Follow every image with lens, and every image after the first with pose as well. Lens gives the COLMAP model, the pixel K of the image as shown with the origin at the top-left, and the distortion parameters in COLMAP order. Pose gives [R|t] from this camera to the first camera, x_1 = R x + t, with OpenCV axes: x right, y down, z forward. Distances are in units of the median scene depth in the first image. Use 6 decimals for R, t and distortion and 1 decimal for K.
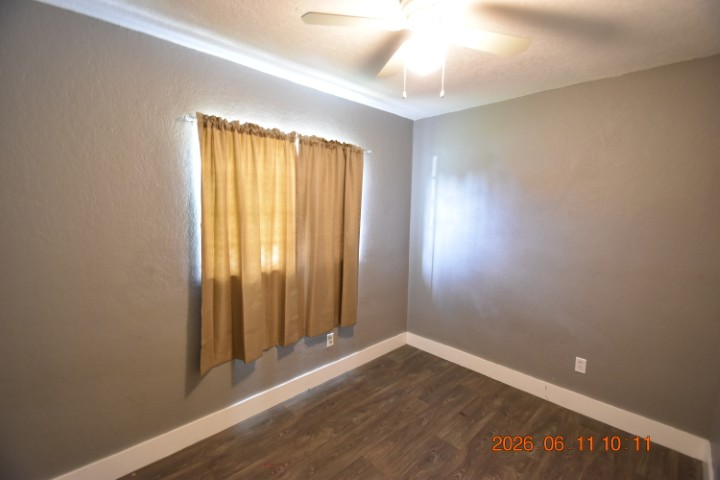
lens RADIAL K [[314.2, 0, 356.7], [0, 314.2, 240.3], [0, 0, 1]] dist [-0.002425, -0.007836]
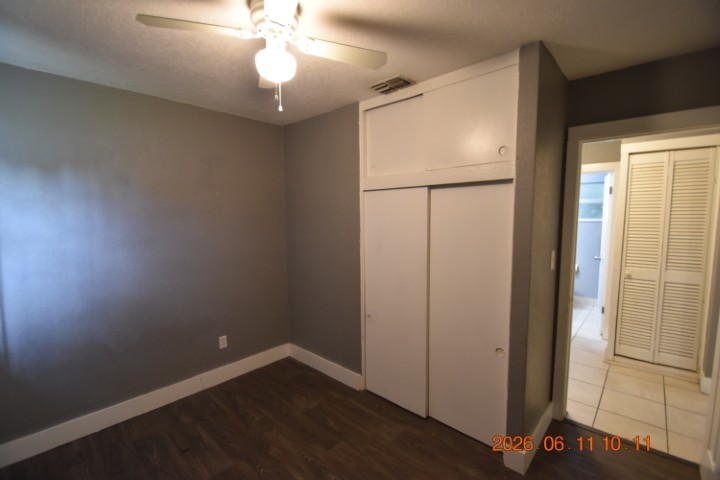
lens RADIAL K [[314.2, 0, 359.1], [0, 314.2, 242.6], [0, 0, 1]] dist [-0.002425, -0.007836]
pose [[-0.061730, -0.107835, 0.992250, -0.292752], [0.112489, 0.987061, 0.114270, -0.038497], [-0.991734, 0.118671, -0.048801, 0.290742]]
